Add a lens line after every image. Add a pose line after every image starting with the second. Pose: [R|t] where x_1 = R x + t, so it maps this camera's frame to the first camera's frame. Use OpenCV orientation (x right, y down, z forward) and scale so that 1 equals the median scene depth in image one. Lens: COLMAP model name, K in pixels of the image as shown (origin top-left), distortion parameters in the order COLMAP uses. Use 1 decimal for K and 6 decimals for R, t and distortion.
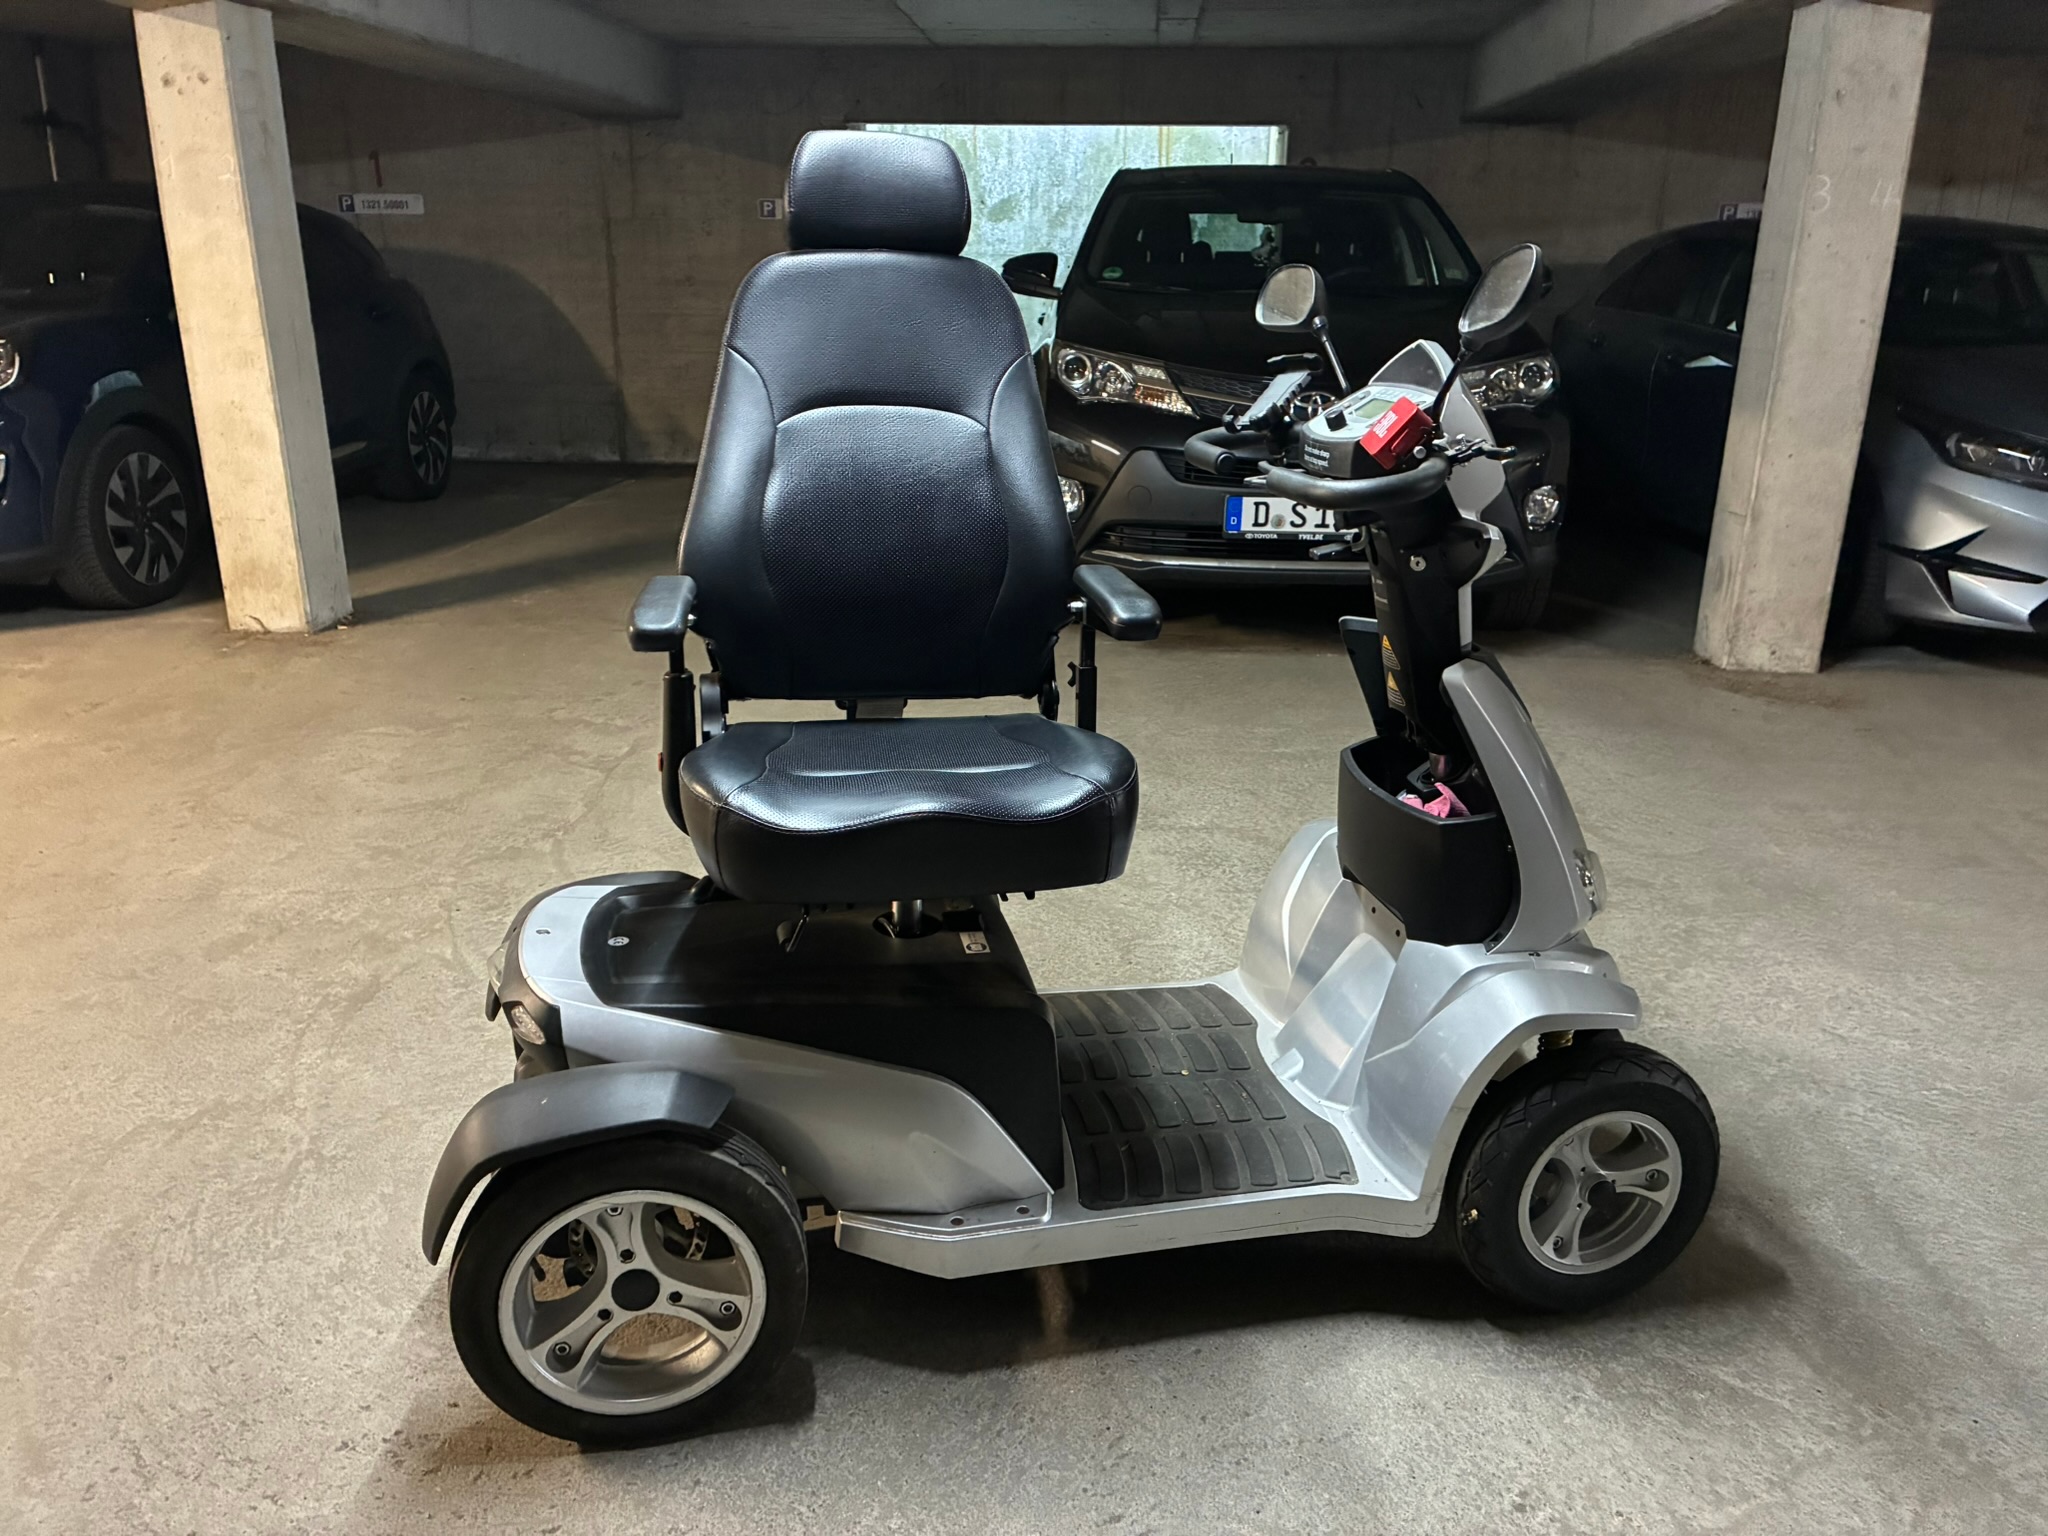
lens RADIAL K [[1589.5, 0, 1024.0], [0, 1589.5, 768.0], [0, 0, 1]] dist [0.086930, -0.125073]
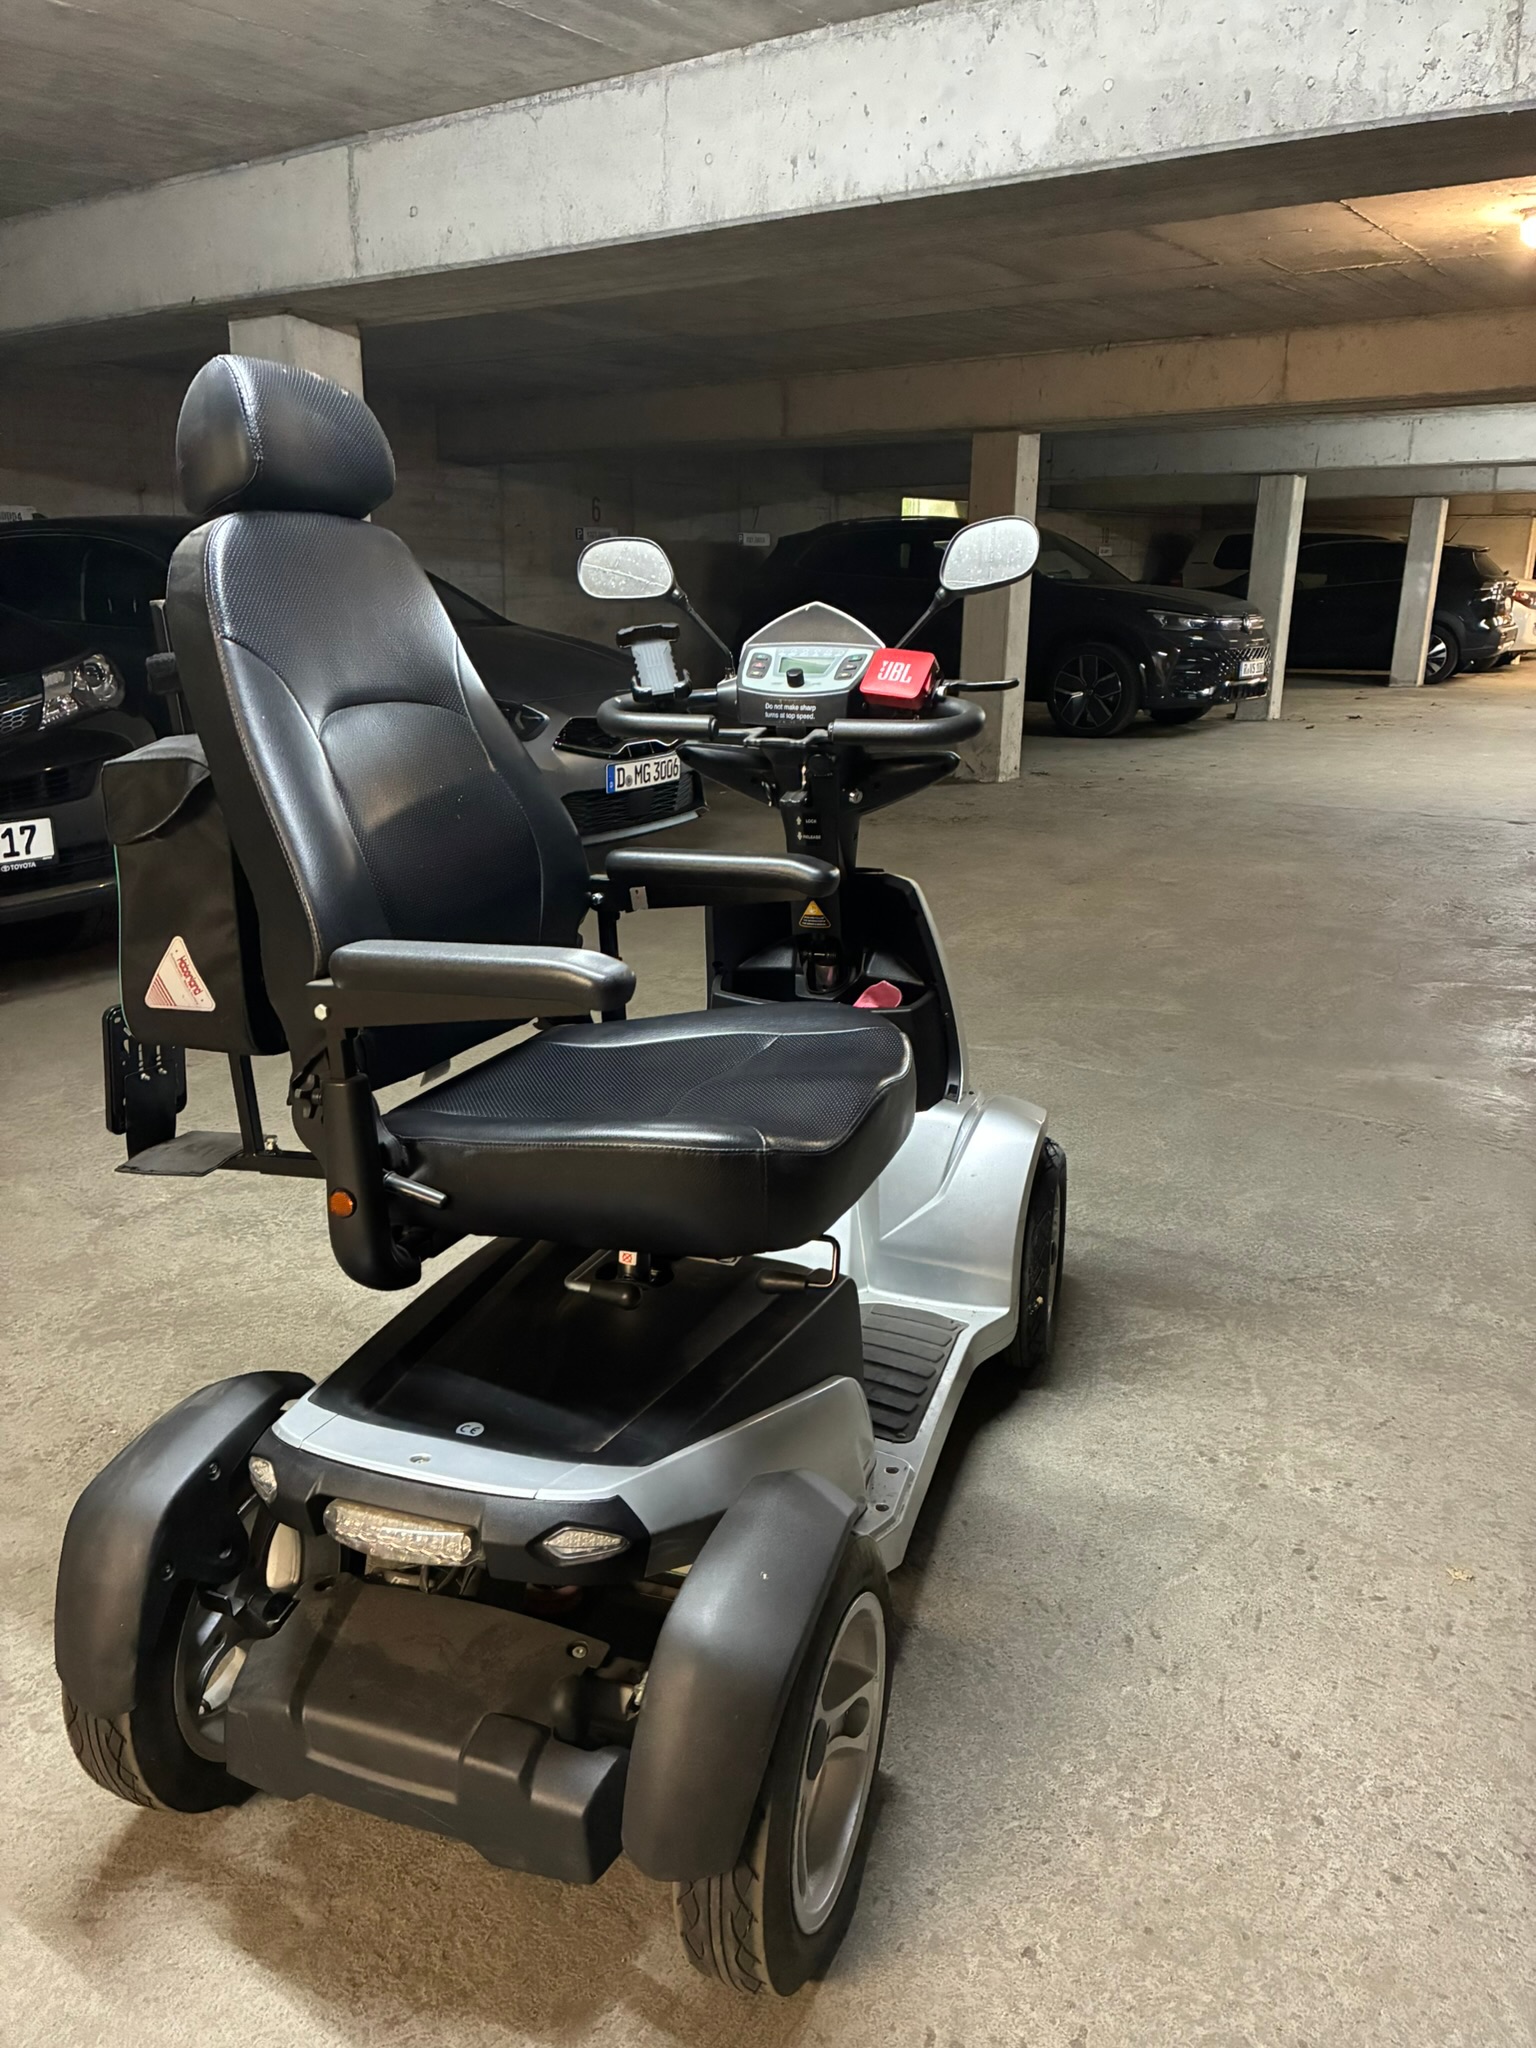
lens RADIAL K [[1540.7, 0, 765.9], [0, 1540.7, 1036.5], [0, 0, 1]] dist [0.005272, 0.000611]
pose [[0.522401, -0.258942, 0.812432, -0.302943], [0.267390, 0.954466, 0.132277, -0.053600], [-0.809691, 0.148135, 0.567853, 0.191519]]
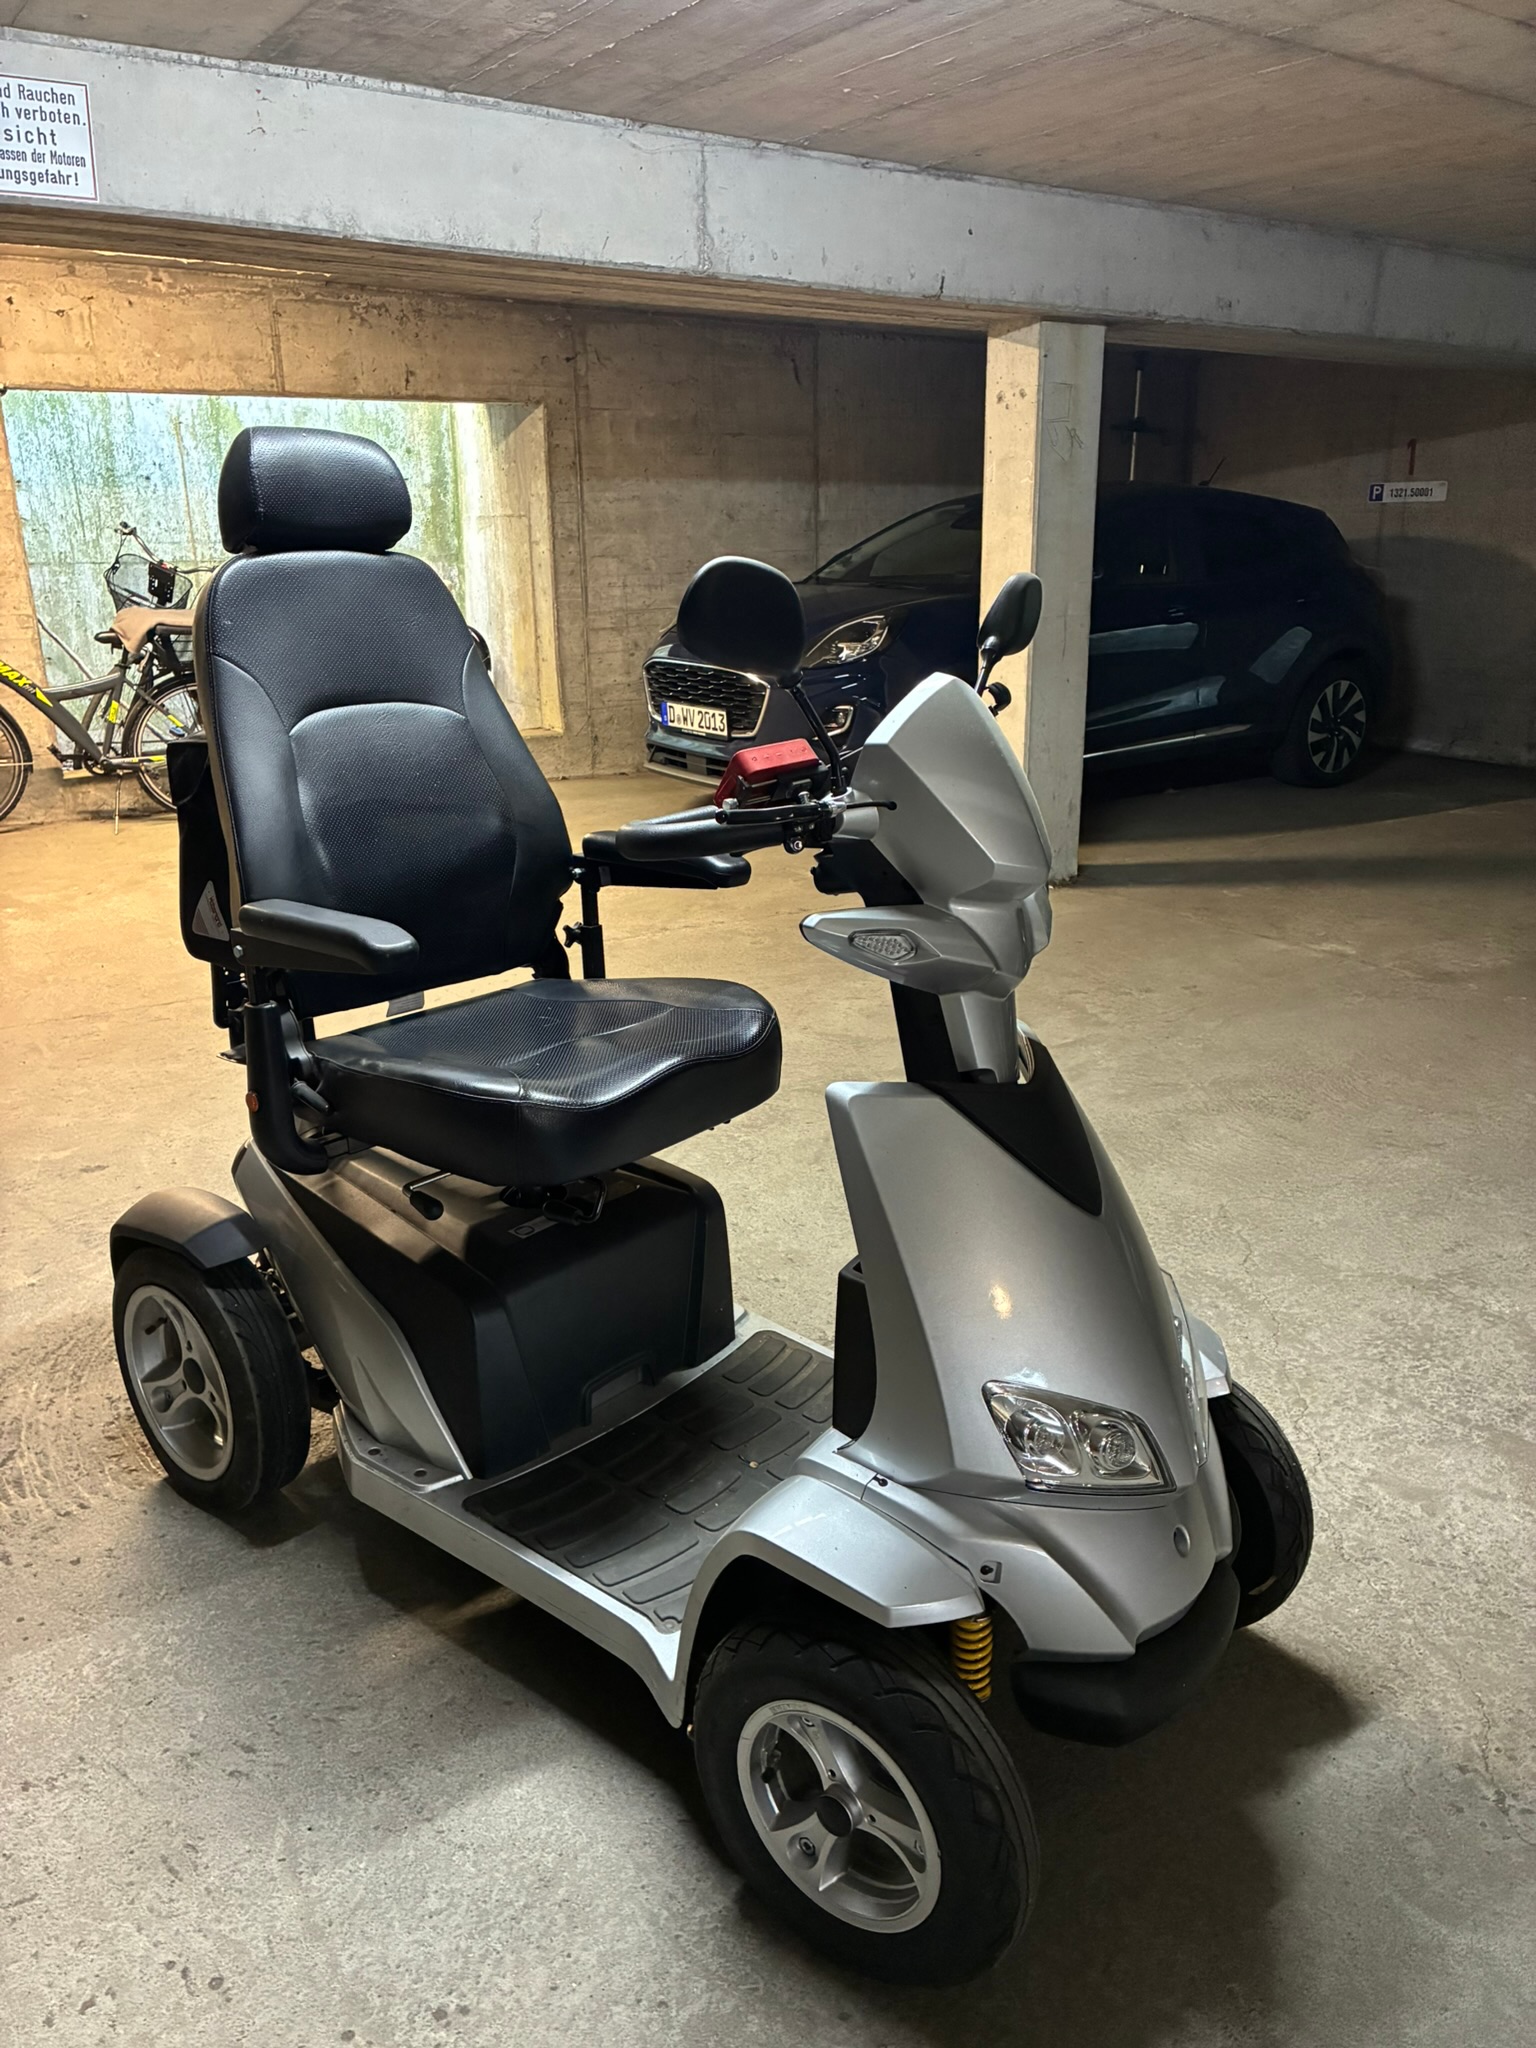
lens RADIAL K [[1589.5, 0, 768.0], [0, 1589.5, 1024.0], [0, 0, 1]] dist [0.086930, -0.125073]
pose [[0.596111, 0.231173, -0.768902, 0.349589], [-0.242711, 0.964734, 0.101882, -0.066953], [0.765338, 0.125888, 0.631197, 0.192180]]
